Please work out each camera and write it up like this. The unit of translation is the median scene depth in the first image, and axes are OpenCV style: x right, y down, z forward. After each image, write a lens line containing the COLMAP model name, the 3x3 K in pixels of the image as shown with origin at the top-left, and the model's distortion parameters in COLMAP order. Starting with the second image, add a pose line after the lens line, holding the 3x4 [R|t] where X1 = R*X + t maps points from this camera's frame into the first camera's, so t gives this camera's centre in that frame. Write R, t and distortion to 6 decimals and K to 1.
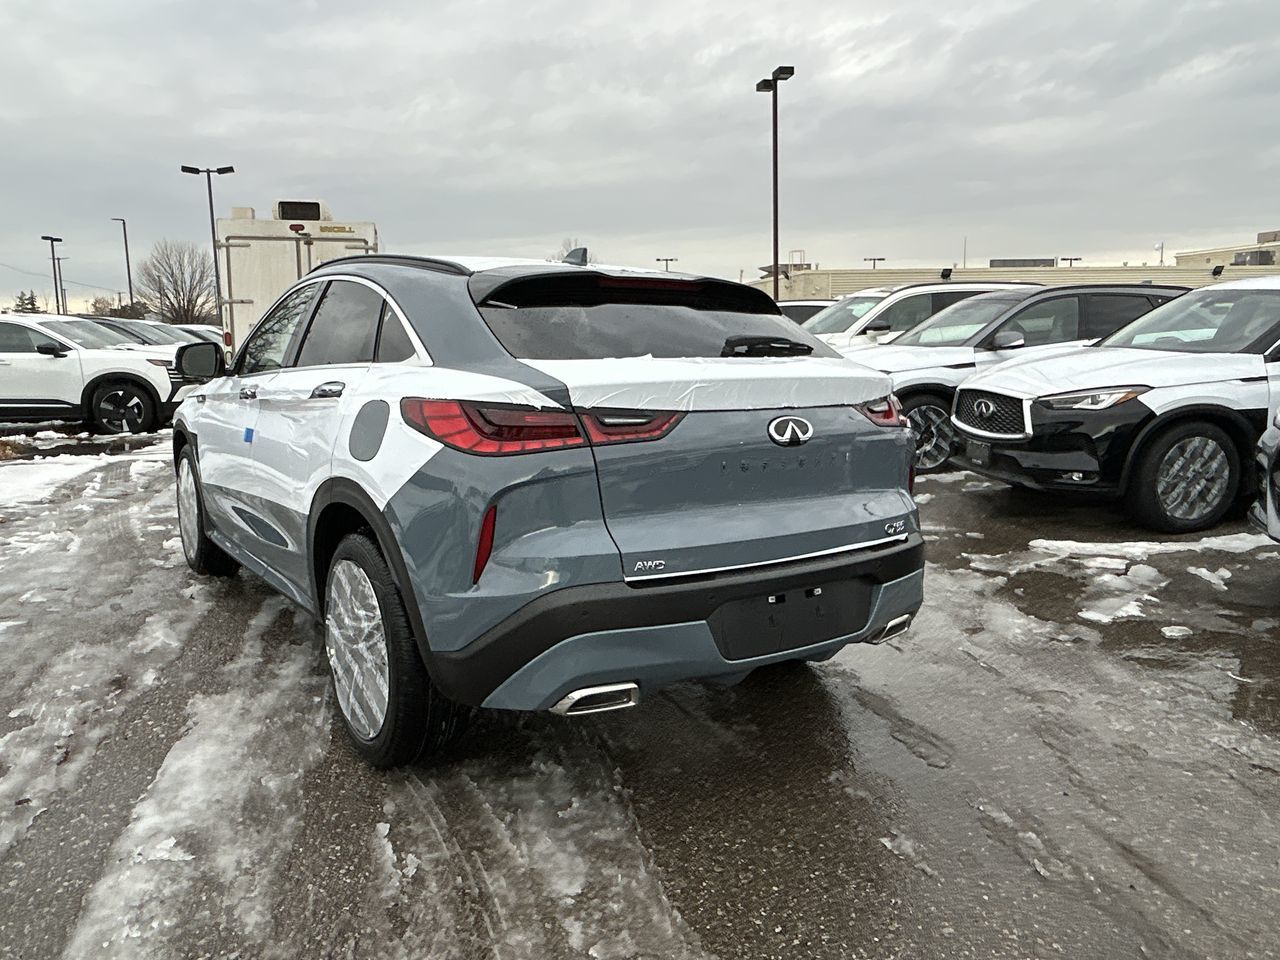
lens RADIAL K [[959.6, 0, 640.1], [0, 959.6, 476.5], [0, 0, 1]] dist [0.002627, -0.019876]
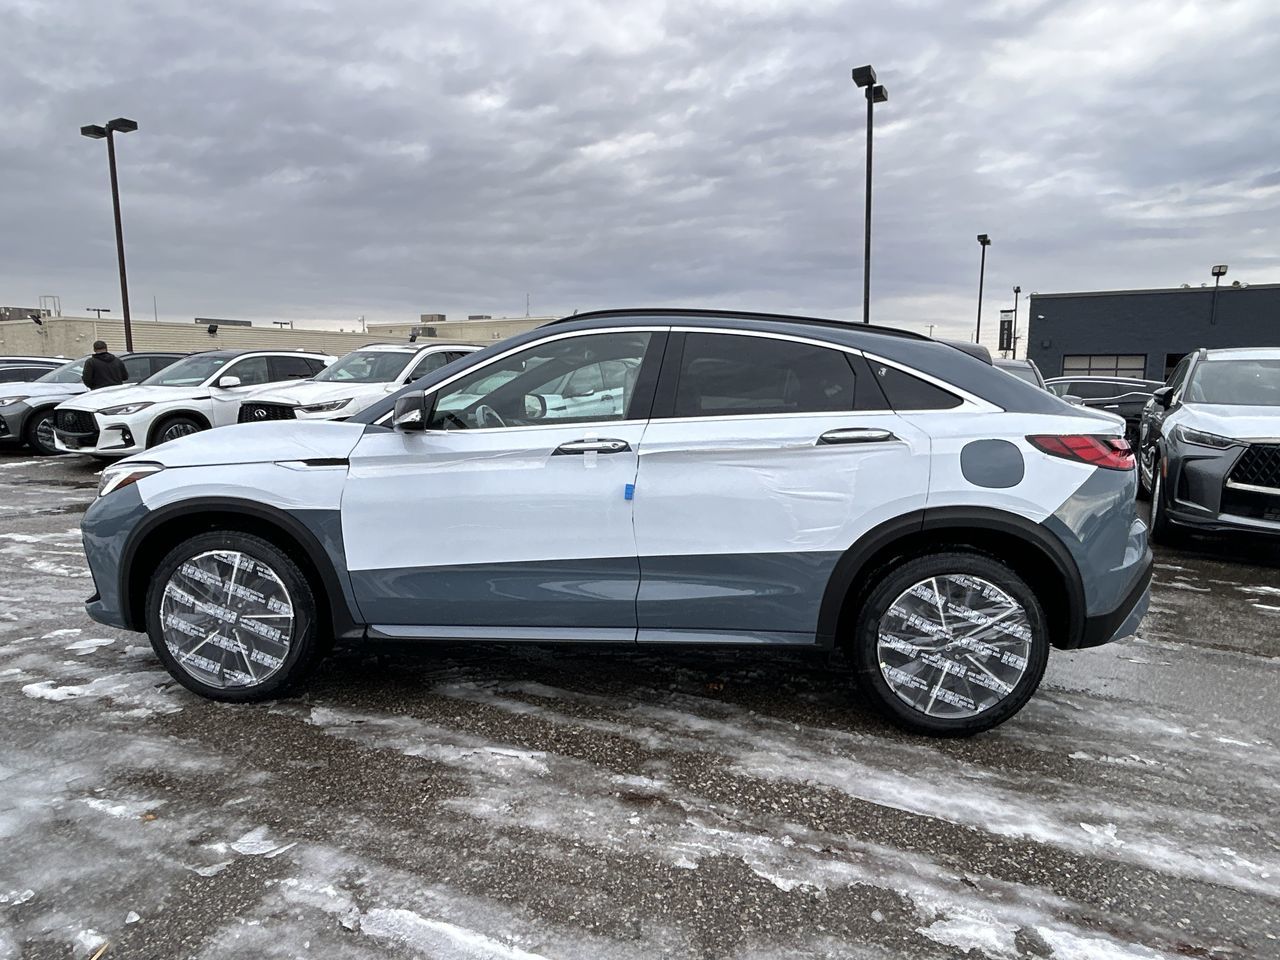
lens RADIAL K [[766.8, 0, 642.5], [0, 766.8, 483.1], [0, 0, 1]] dist [-0.005403, 0.004375]
pose [[0.619289, -0.090306, 0.779952, -1.324306], [0.103626, 0.994075, 0.032818, -0.101405], [-0.778294, 0.060500, 0.624978, 0.718925]]
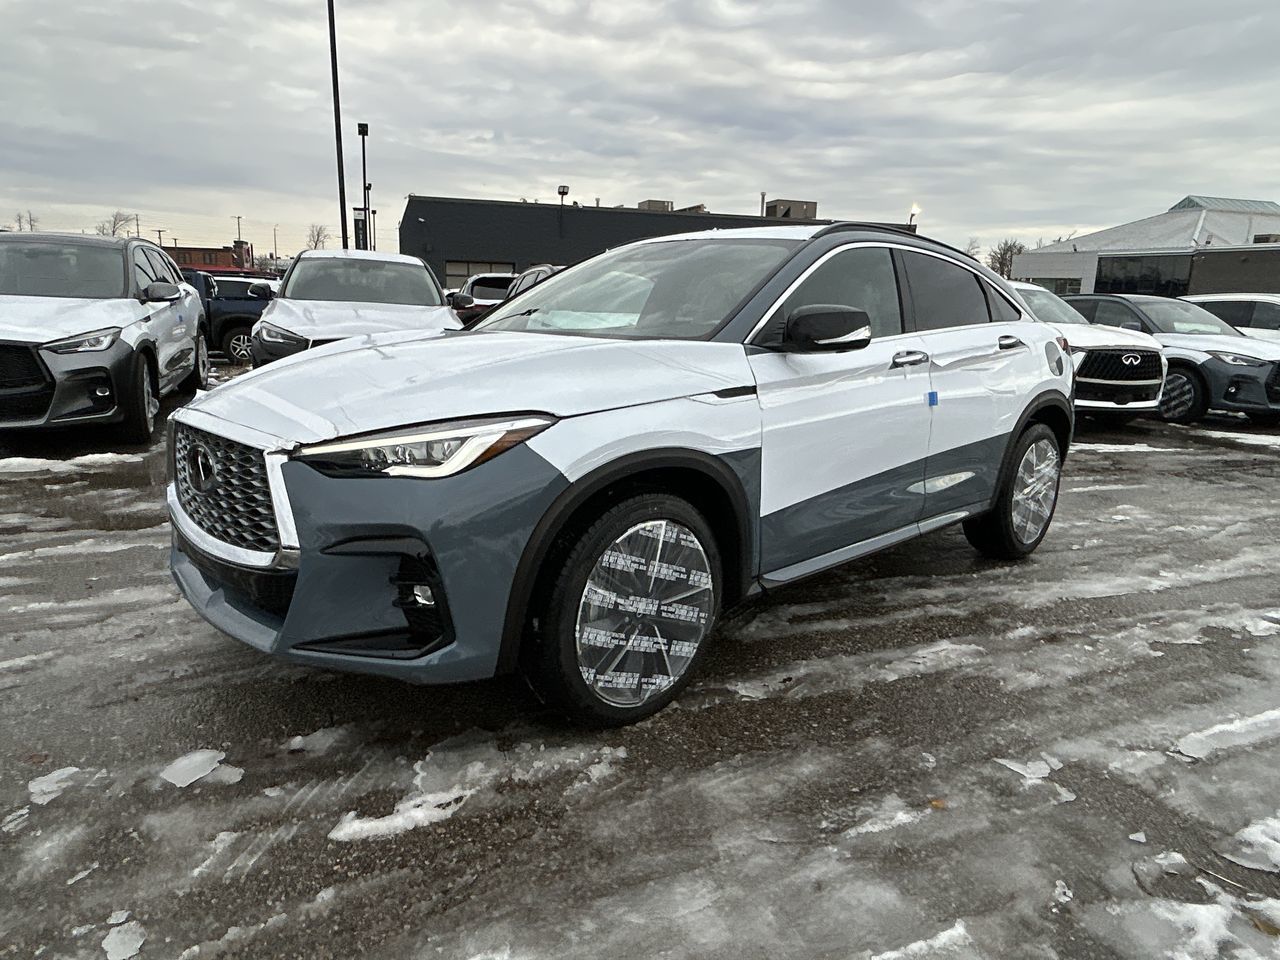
lens RADIAL K [[840.5, 0, 634.5], [0, 840.5, 473.9], [0, 0, 1]] dist [-0.003459, -0.002586]
pose [[-0.156864, -0.201606, 0.966824, -1.685379], [0.118360, 0.968050, 0.221065, -0.273398], [-0.980502, 0.149110, -0.127990, 1.952340]]
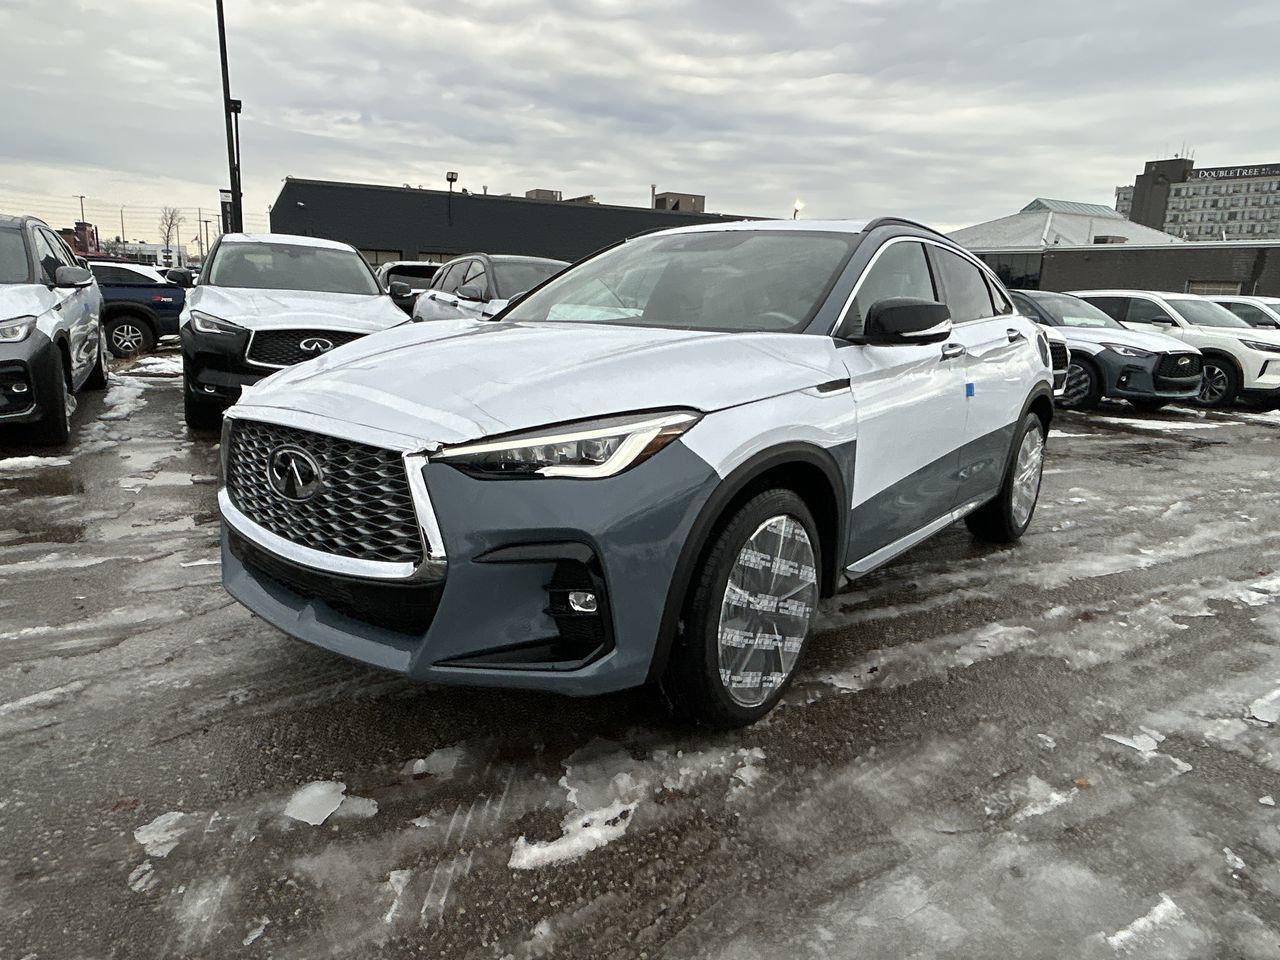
lens RADIAL K [[840.5, 0, 629.5], [0, 840.5, 479.9], [0, 0, 1]] dist [-0.003459, -0.002586]
pose [[-0.294359, -0.212638, 0.931739, -1.601092], [0.105280, 0.961785, 0.252755, -0.298962], [-0.949878, 0.172494, -0.260724, 2.186468]]
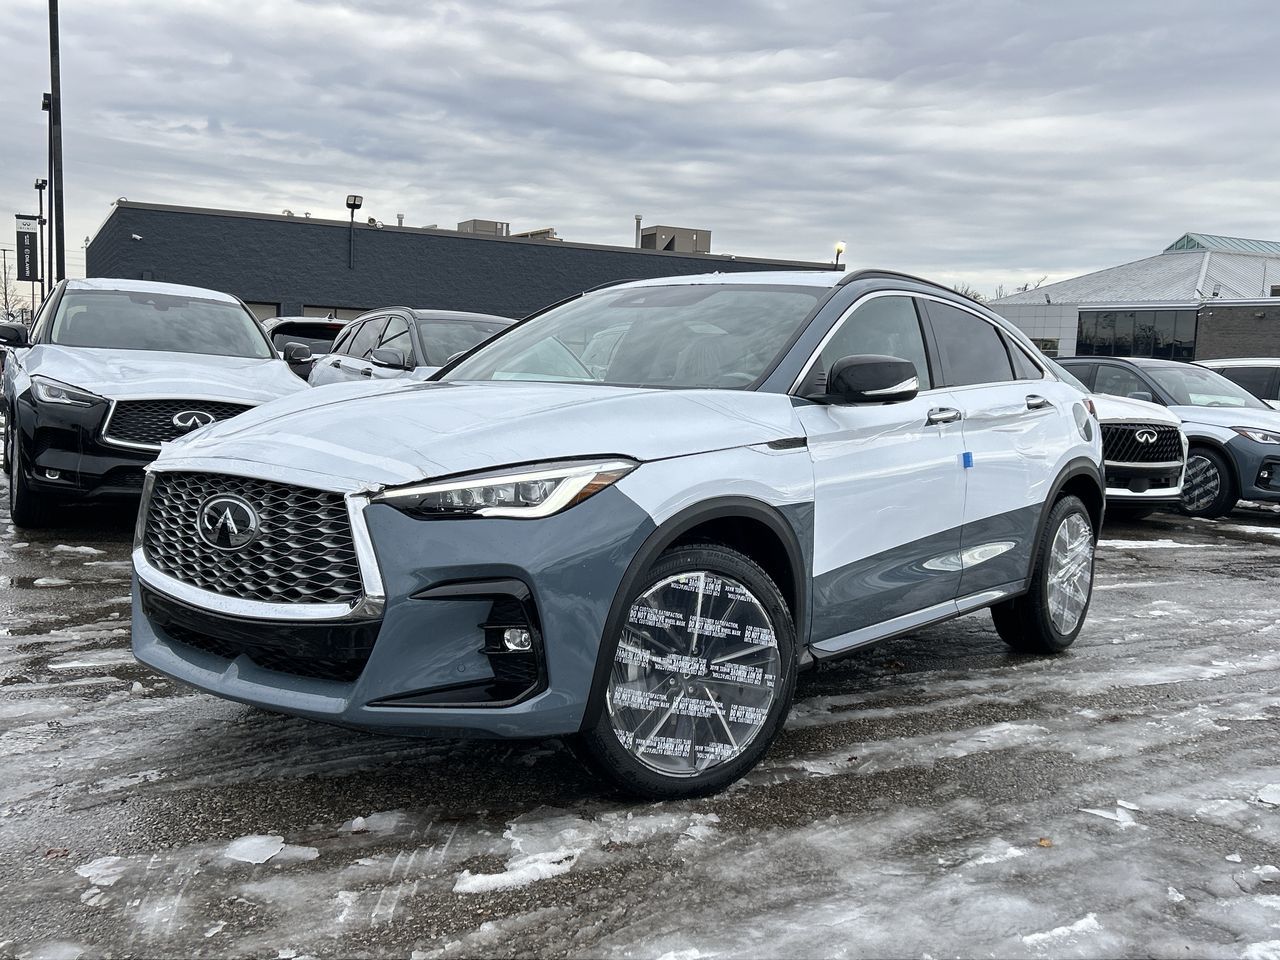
lens RADIAL K [[1266.9, 0, 634.6], [0, 1266.9, 468.5], [0, 0, 1]] dist [0.037778, 0.000000]
pose [[-0.314725, -0.082667, 0.945576, -1.998154], [0.101037, 0.987623, 0.119972, -0.291842], [-0.943790, 0.133296, -0.302477, 2.280859]]
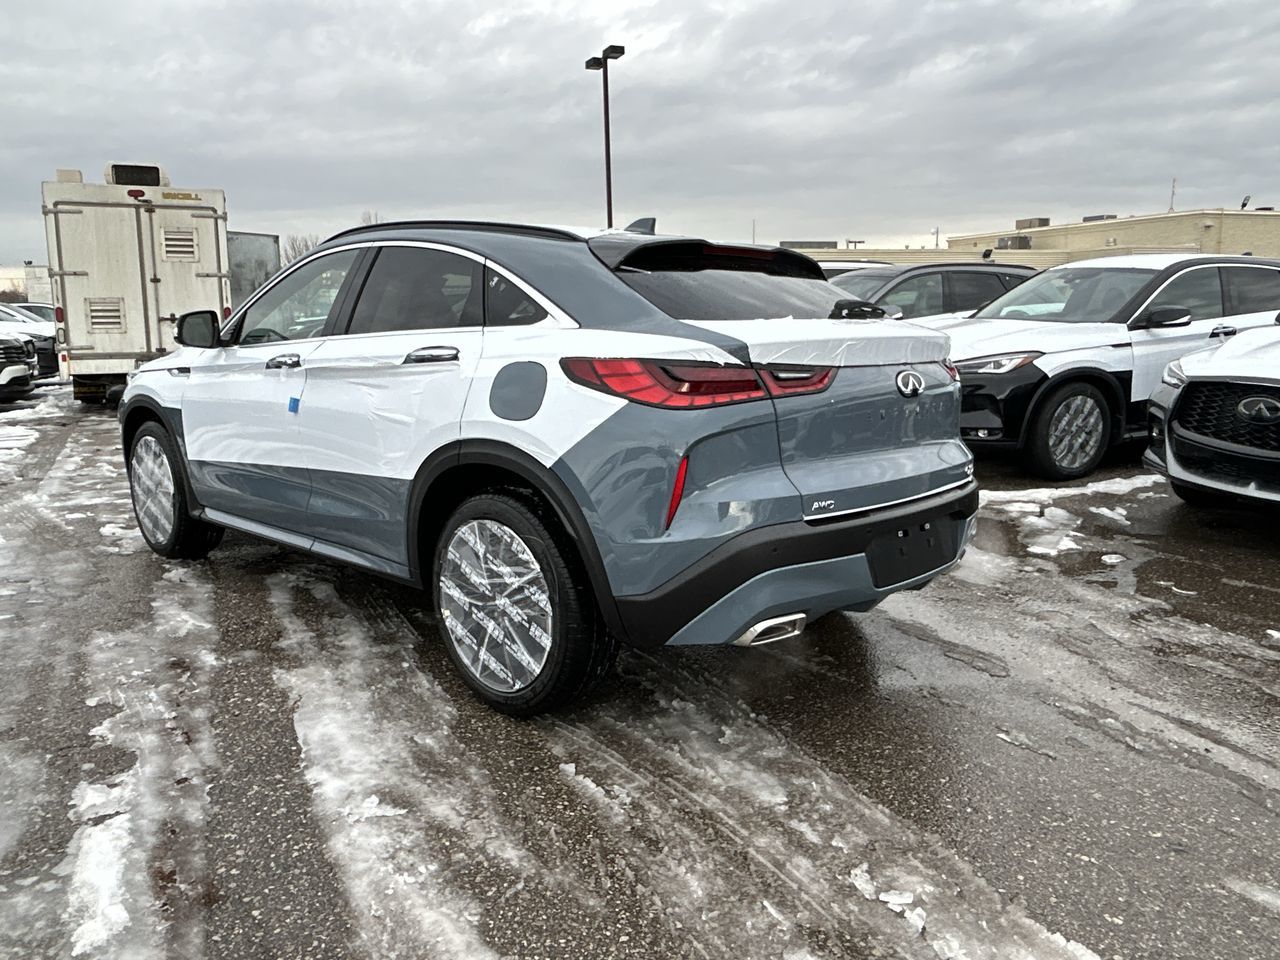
lens RADIAL K [[959.6, 0, 638.6], [0, 959.6, 477.3], [0, 0, 1]] dist [0.002627, -0.019876]
pose [[0.978011, -0.035366, 0.205534, -0.364421], [0.030707, 0.999195, 0.025811, 0.021546], [-0.206281, -0.018932, 0.978310, -0.035749]]
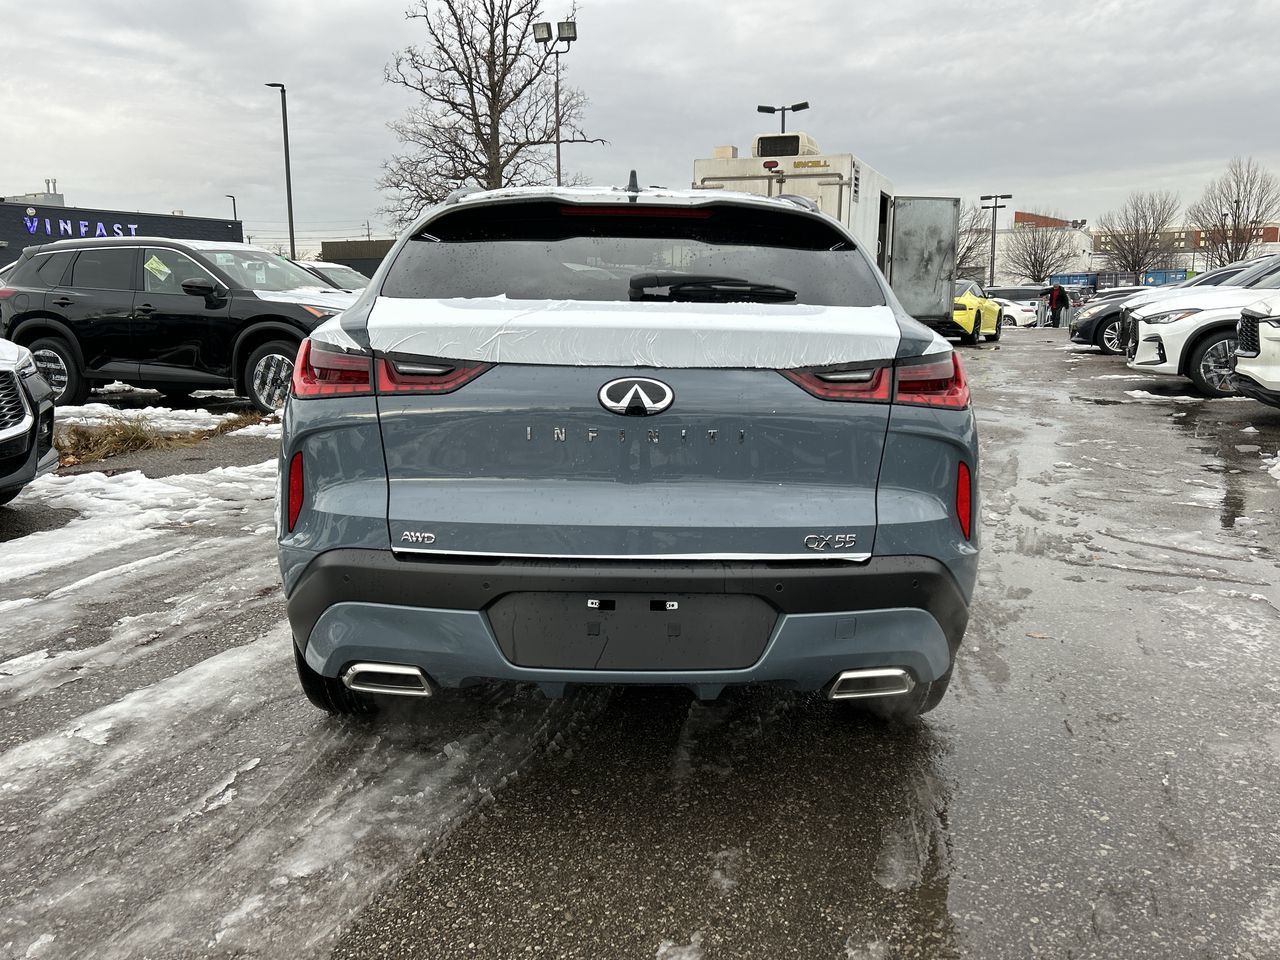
lens RADIAL K [[1061.2, 0, 651.8], [0, 1061.2, 487.2], [0, 0, 1]] dist [0.053257, -0.023571]
pose [[0.837364, 0.111815, -0.535087, 0.597539], [-0.089439, 0.993690, 0.067684, -0.031150], [0.539279, -0.008819, 0.842081, 0.257548]]
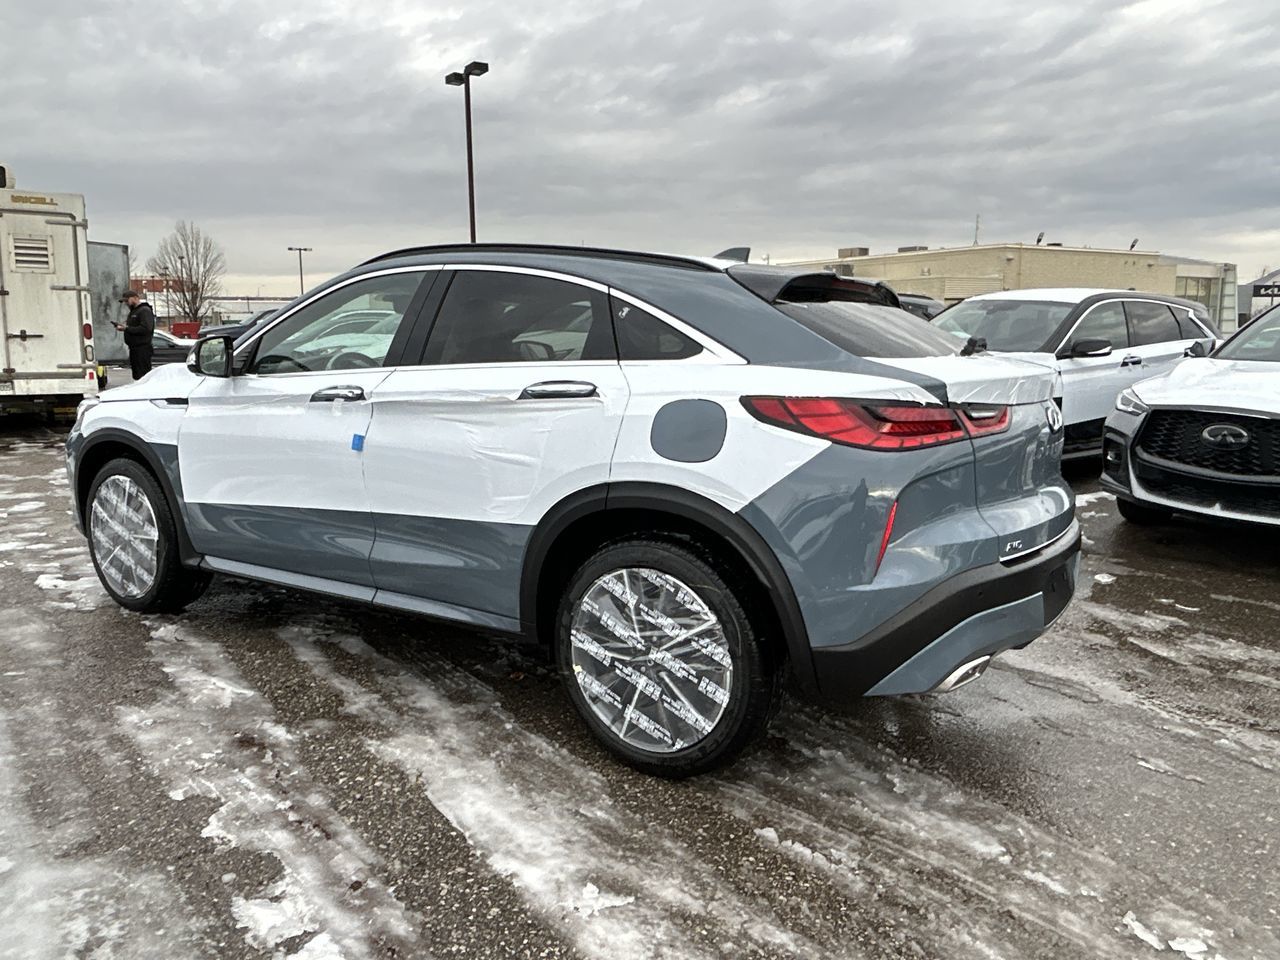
lens RADIAL K [[959.6, 0, 635.4], [0, 959.6, 477.0], [0, 0, 1]] dist [0.002627, -0.019876]
pose [[0.925218, -0.045169, 0.376738, -0.685472], [0.043606, 0.998968, 0.012681, -0.015833], [-0.376923, 0.004695, 0.926233, 0.123940]]
